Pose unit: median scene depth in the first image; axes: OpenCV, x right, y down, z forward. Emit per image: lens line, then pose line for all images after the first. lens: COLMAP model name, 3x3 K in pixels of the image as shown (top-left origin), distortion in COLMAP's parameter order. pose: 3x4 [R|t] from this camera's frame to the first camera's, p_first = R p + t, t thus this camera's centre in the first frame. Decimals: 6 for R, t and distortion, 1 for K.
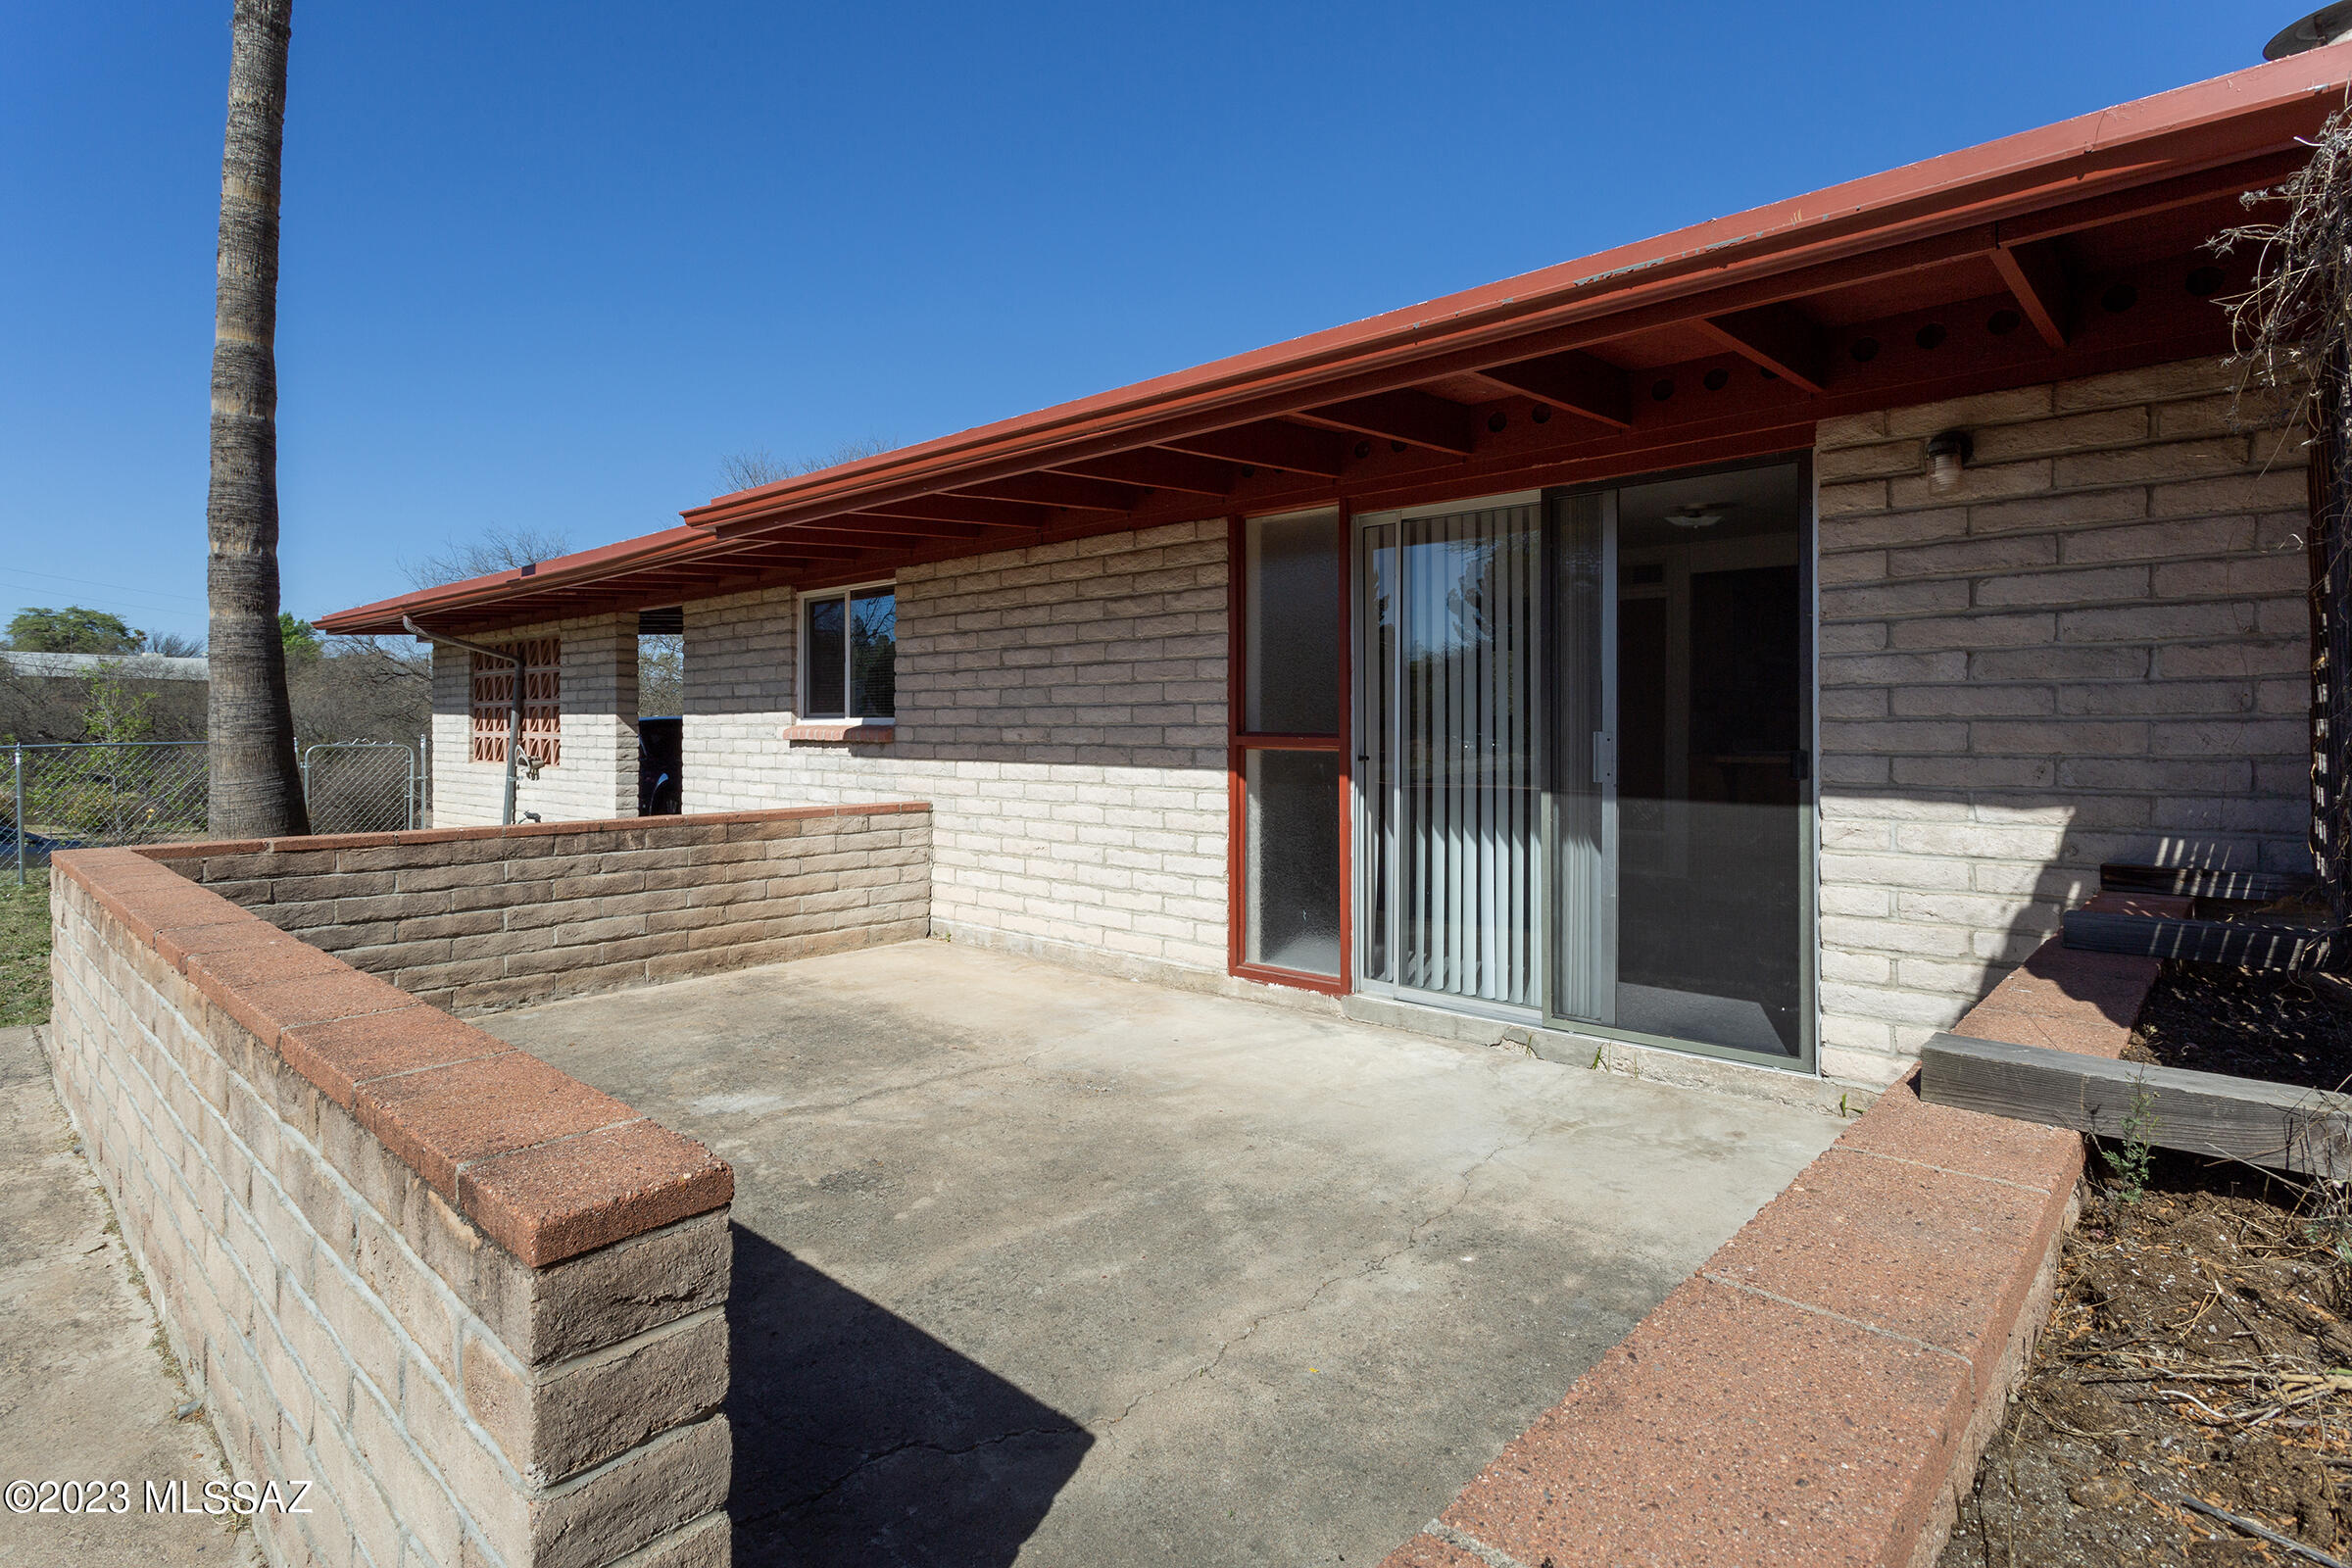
lens RADIAL K [[1163.2, 0, 1176.2], [0, 1163.2, 640.8], [0, 0, 1]] dist [-0.000400, 0.000175]
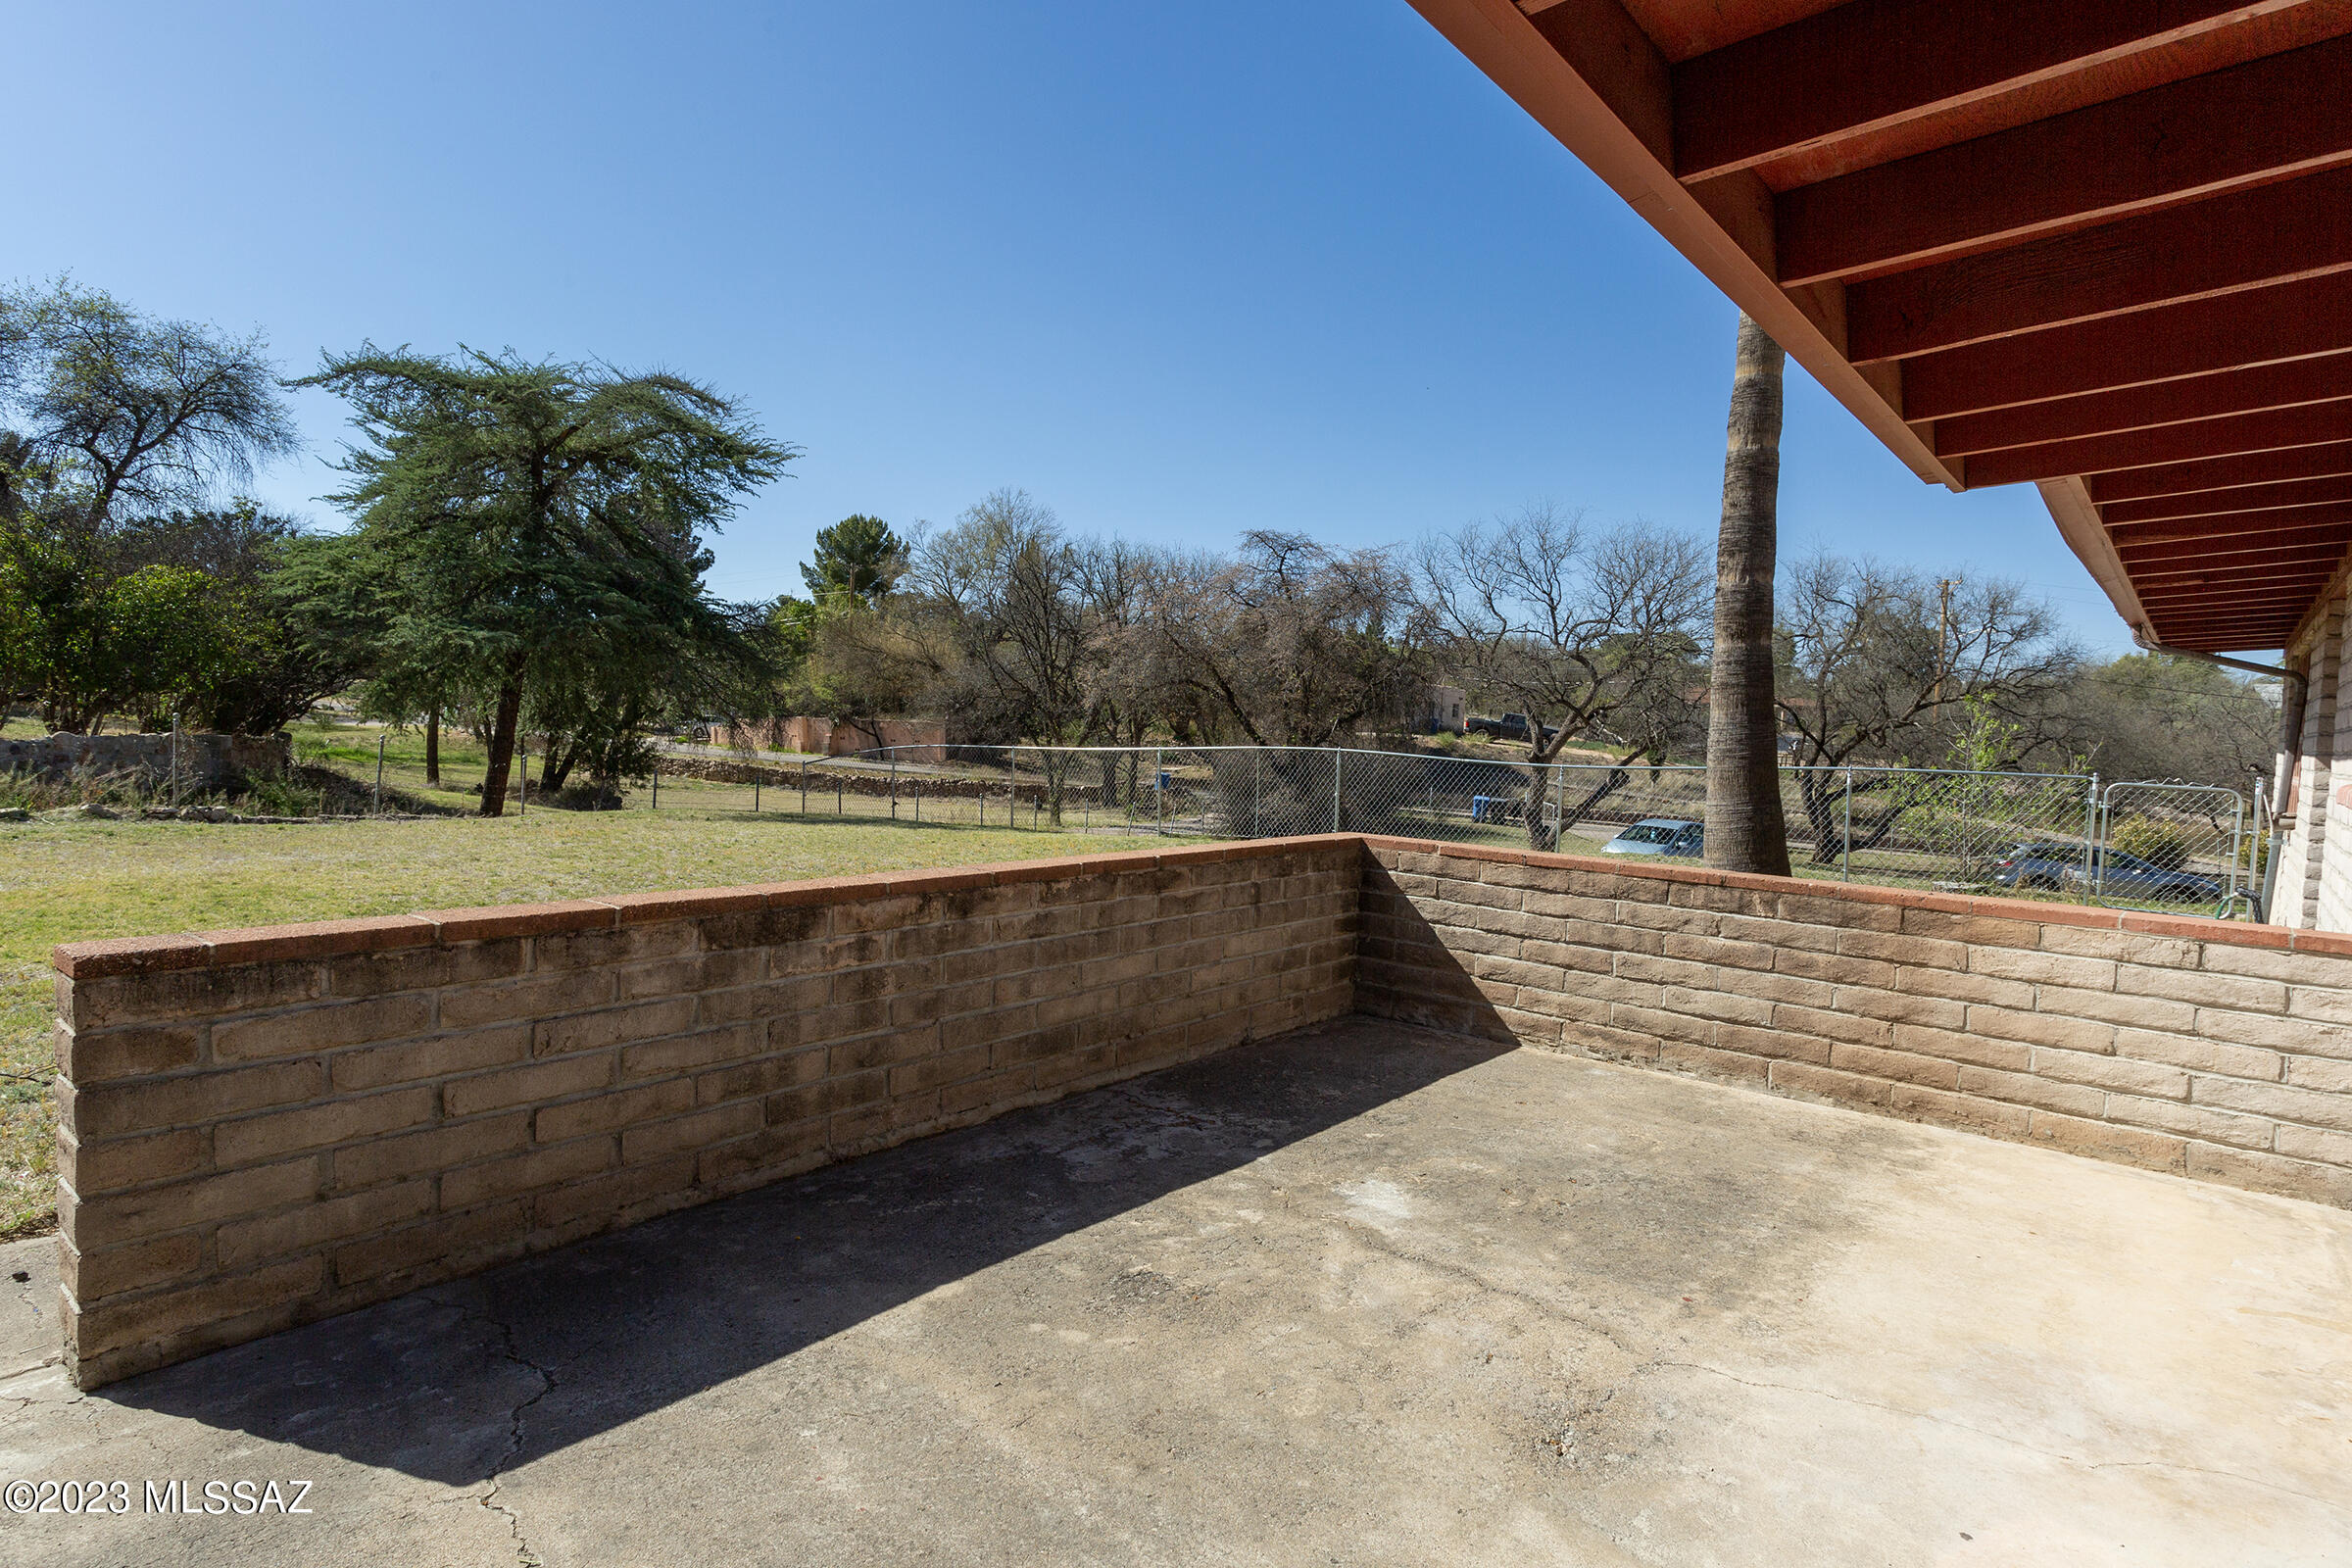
lens RADIAL K [[1238.1, 0, 1172.5], [0, 1238.1, 728.9], [0, 0, 1]] dist [0.000924, 0.001120]
pose [[0.043486, 0.010579, -0.998998, 0.382280], [0.036364, 0.999265, 0.012165, 0.030742], [0.998392, -0.036857, 0.043069, 0.621259]]
